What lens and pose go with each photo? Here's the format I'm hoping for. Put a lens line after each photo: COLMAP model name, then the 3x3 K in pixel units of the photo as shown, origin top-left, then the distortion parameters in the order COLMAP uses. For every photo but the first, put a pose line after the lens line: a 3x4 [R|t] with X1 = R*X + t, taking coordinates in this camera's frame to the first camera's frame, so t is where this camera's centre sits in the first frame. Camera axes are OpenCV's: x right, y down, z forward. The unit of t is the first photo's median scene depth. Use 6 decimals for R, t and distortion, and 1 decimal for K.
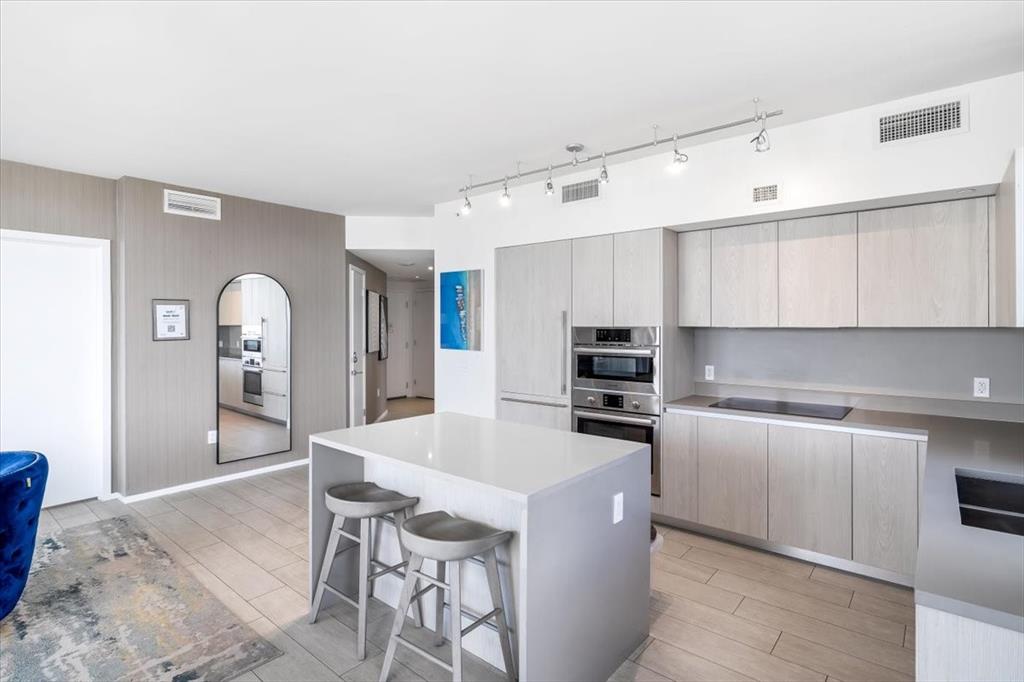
lens RADIAL K [[508.4, 0, 510.8], [0, 508.4, 335.3], [0, 0, 1]] dist [0.000094, -0.000266]
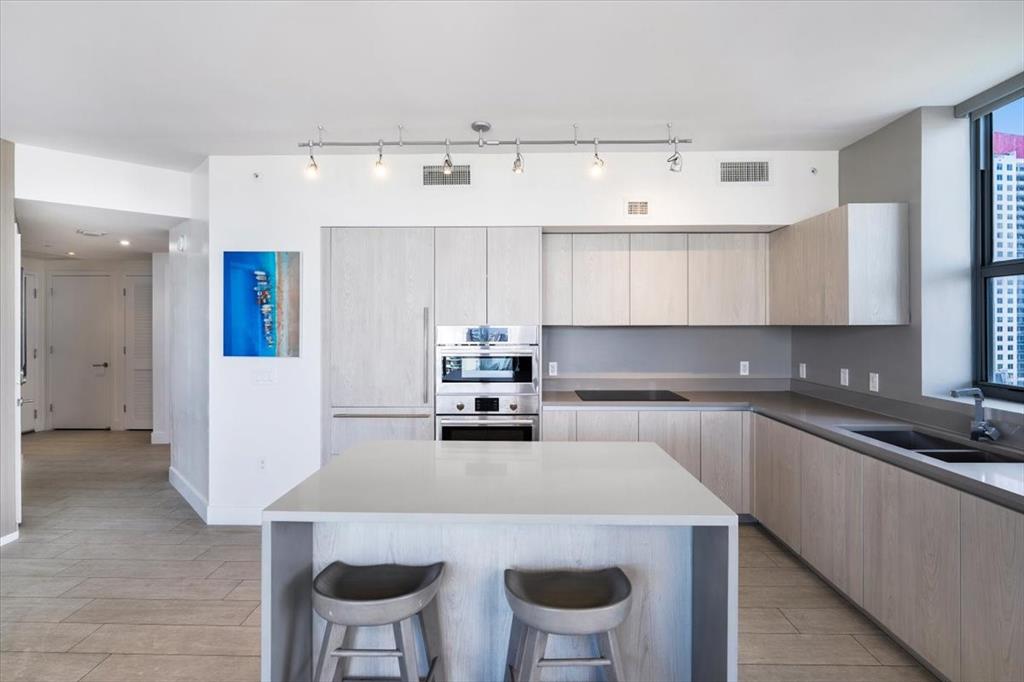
lens RADIAL K [[508.4, 0, 510.6], [0, 508.4, 331.9], [0, 0, 1]] dist [0.000094, -0.000266]
pose [[0.781953, -0.009959, 0.623258, -0.354360], [0.012566, 0.999921, 0.000212, -0.004885], [-0.623211, 0.007666, 0.782016, 0.238403]]
